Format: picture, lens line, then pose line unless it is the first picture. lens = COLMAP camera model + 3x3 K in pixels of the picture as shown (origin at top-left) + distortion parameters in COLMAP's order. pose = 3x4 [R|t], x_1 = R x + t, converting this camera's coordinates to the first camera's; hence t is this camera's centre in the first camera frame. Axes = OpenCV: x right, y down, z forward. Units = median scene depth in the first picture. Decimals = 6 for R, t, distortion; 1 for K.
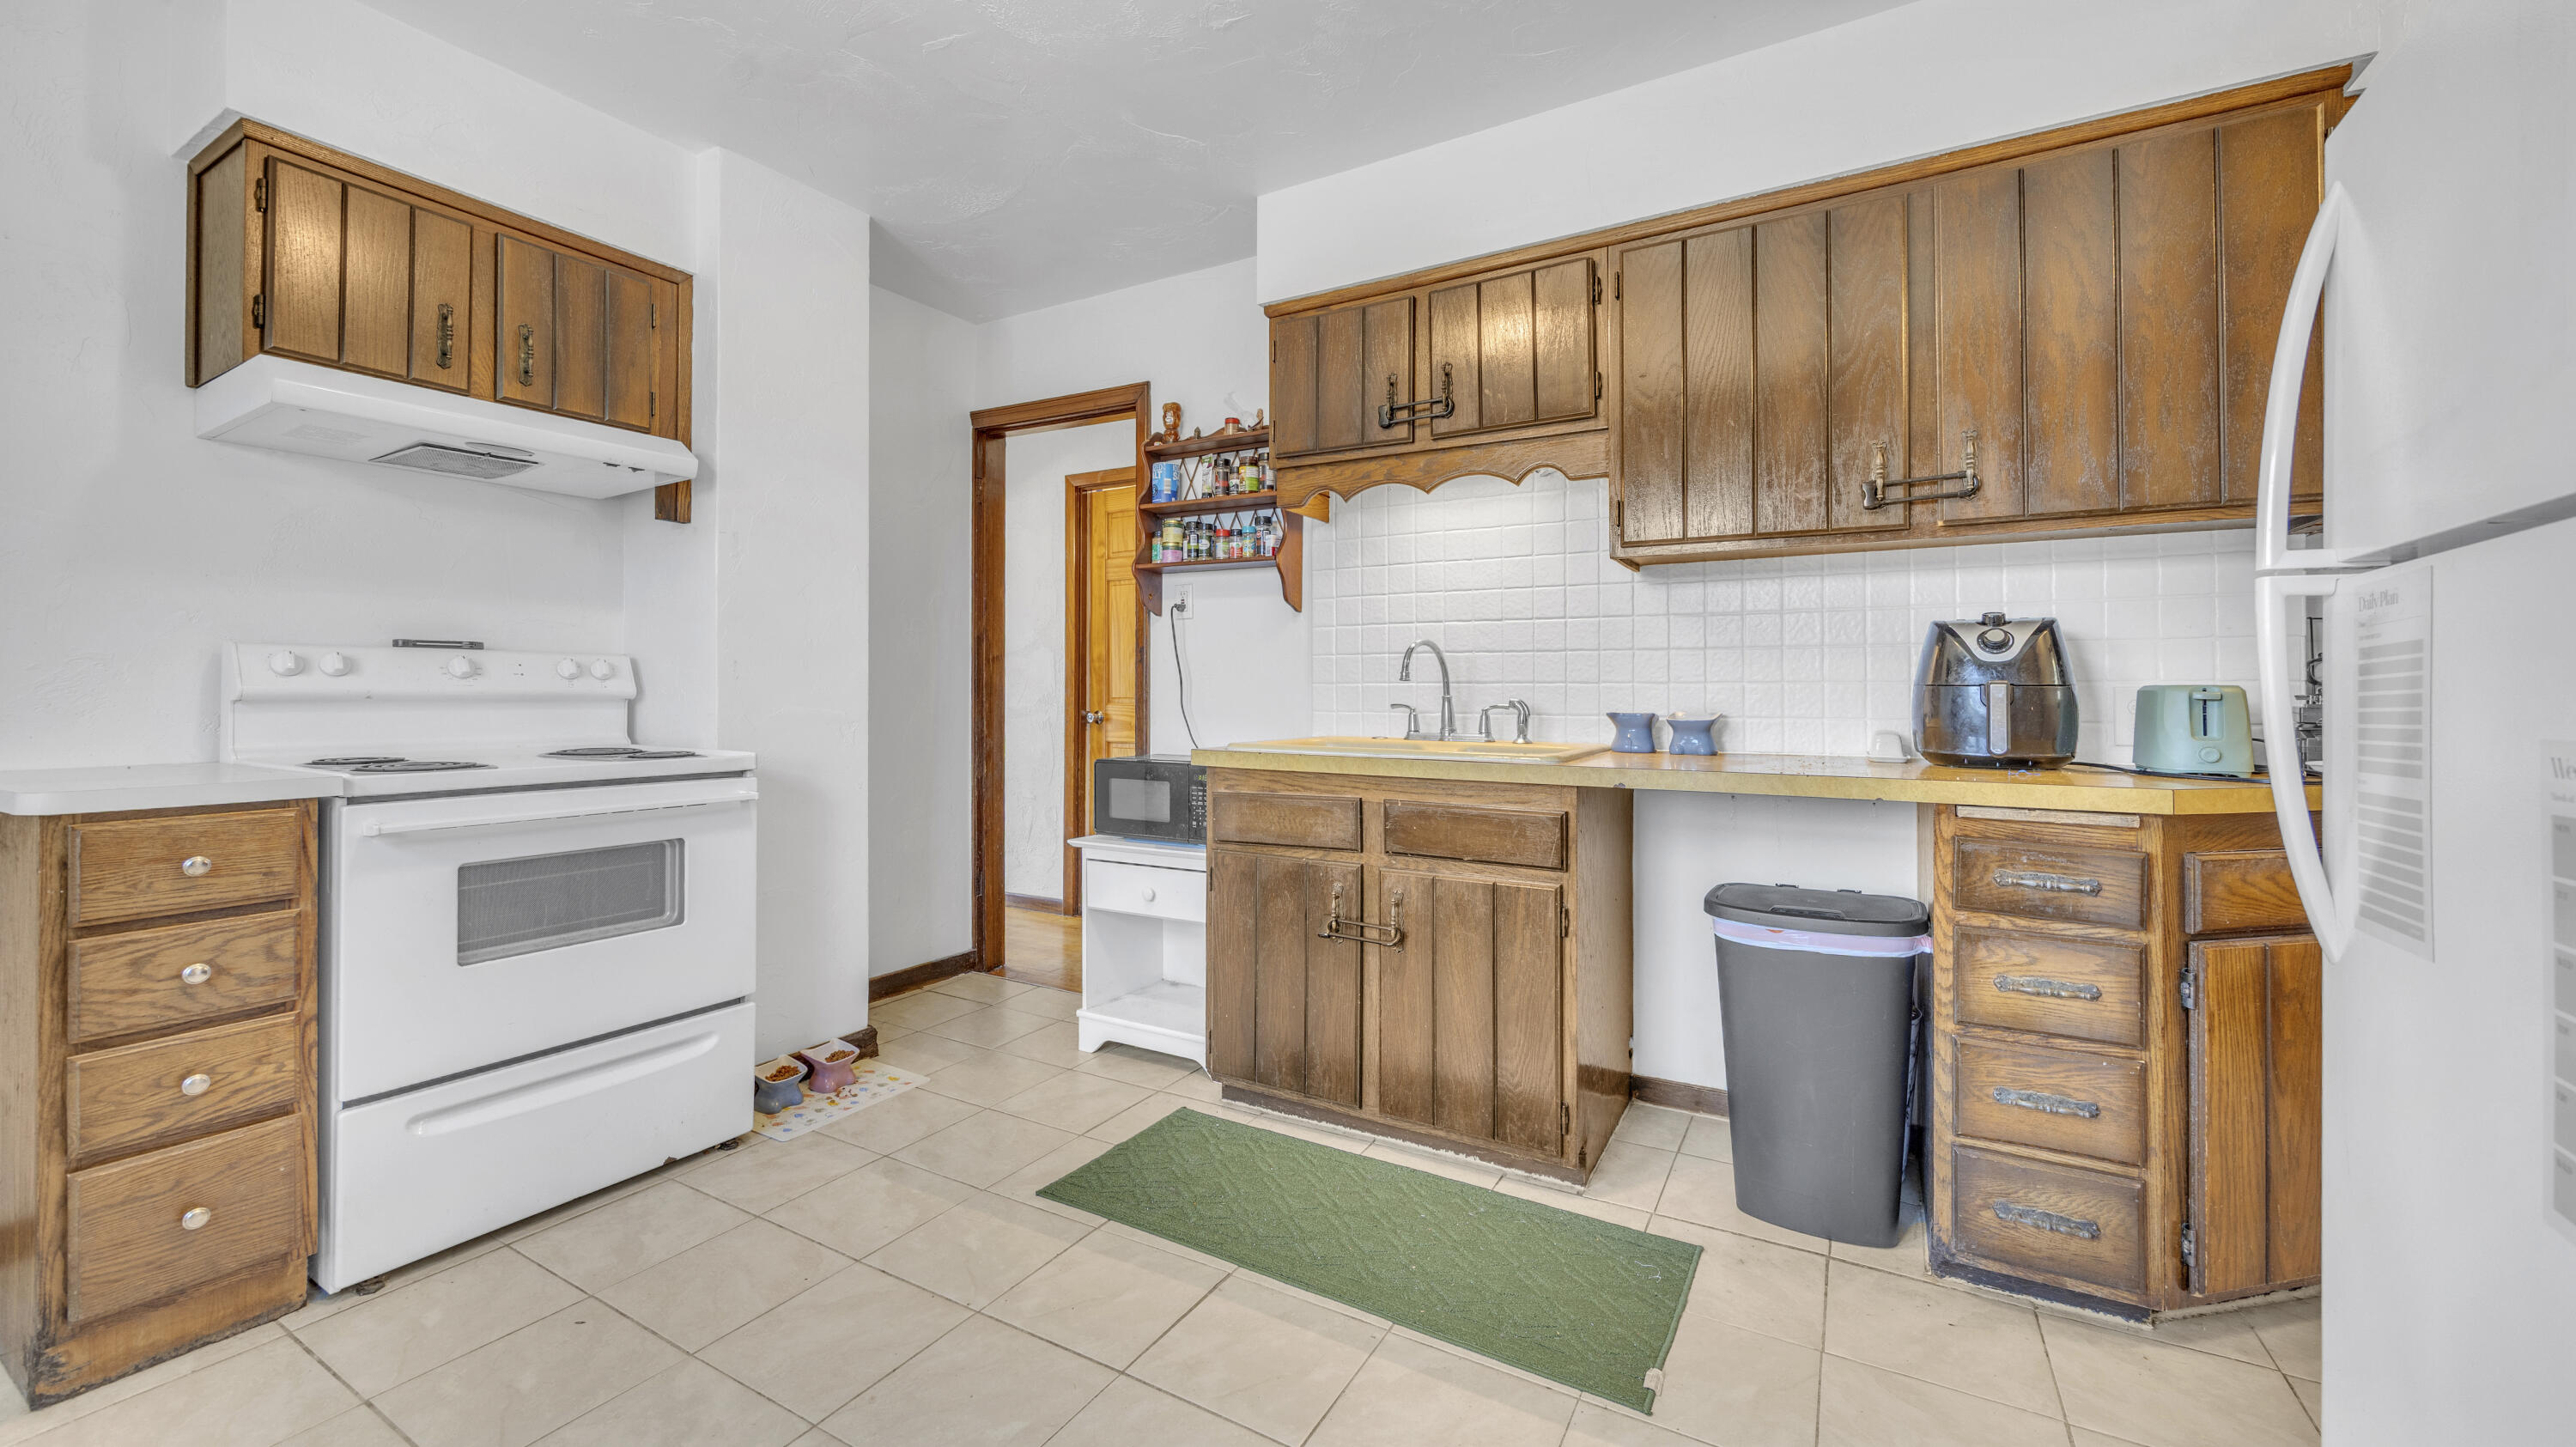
lens RADIAL K [[1013.7, 0, 1245.9], [0, 1013.7, 686.1], [0, 0, 1]] dist [-0.000152, -0.000057]
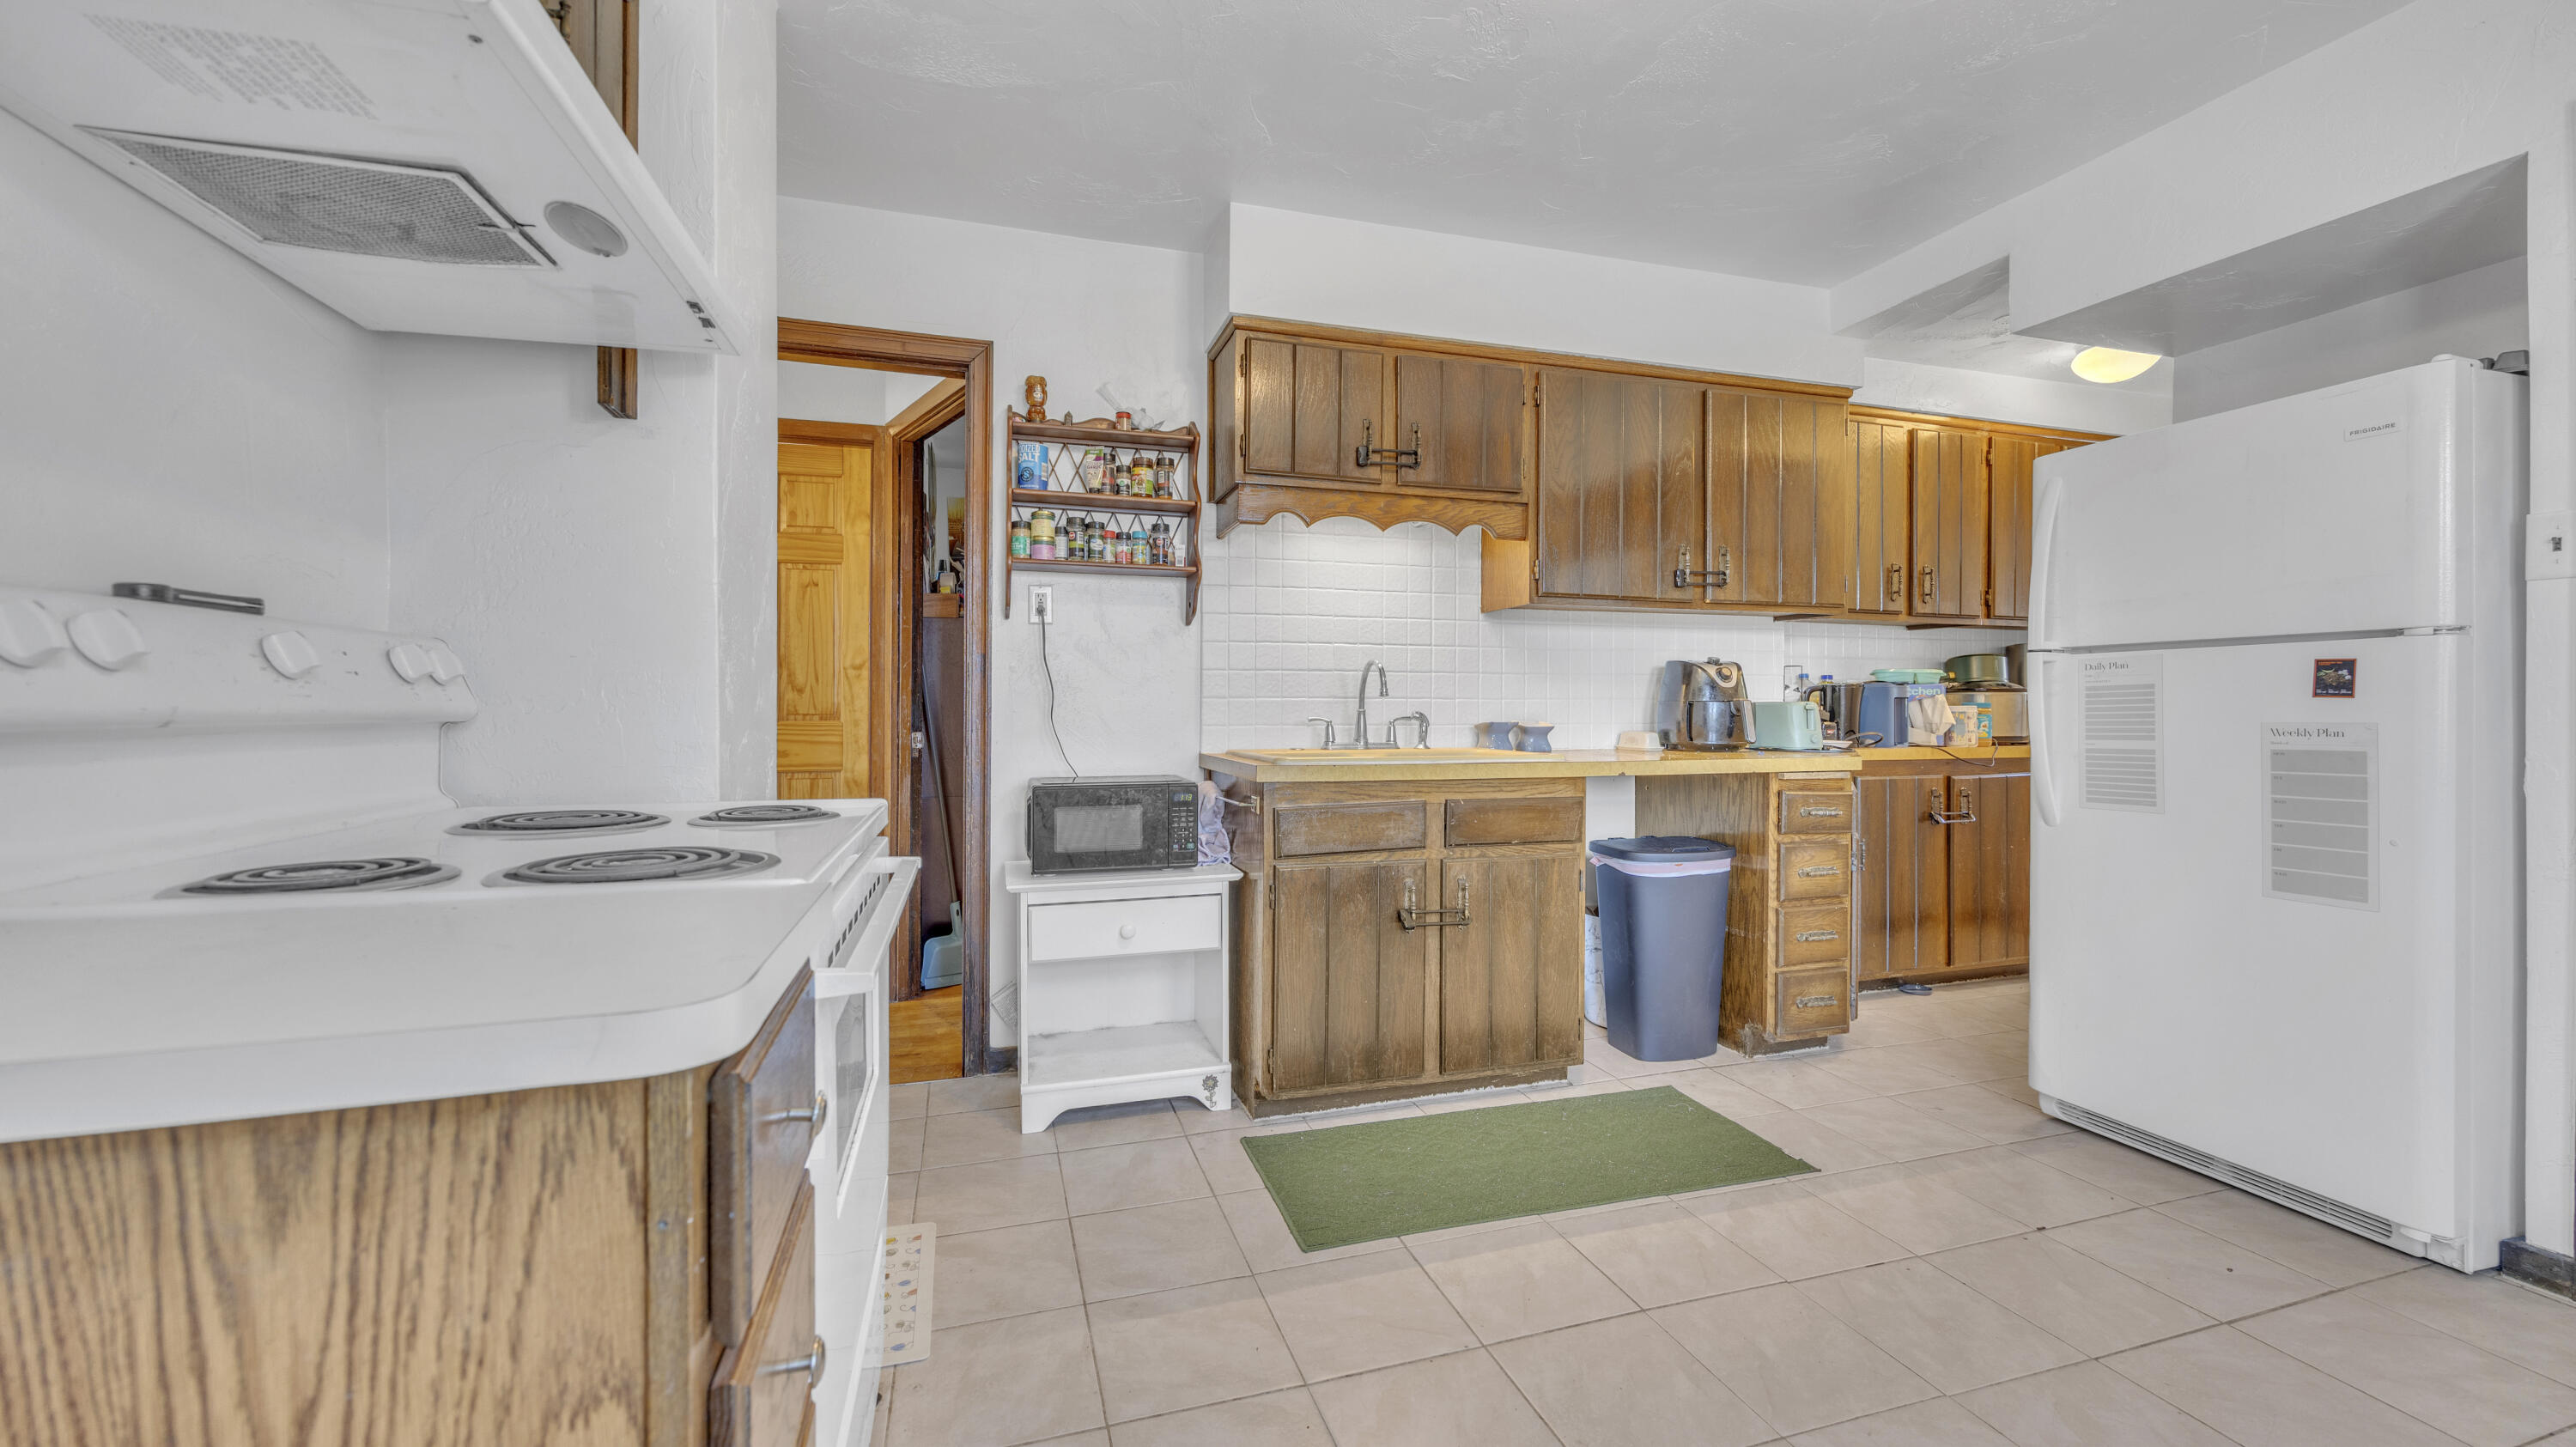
lens RADIAL K [[992.6, 0, 1280.9], [0, 992.6, 710.2], [0, 0, 1]] dist [-0.009598, 0.000100]
pose [[0.671530, -0.004365, 0.740965, -0.757972], [-0.002953, 0.999959, 0.008566, 0.001193], [-0.740972, -0.007940, 0.671489, 0.356634]]
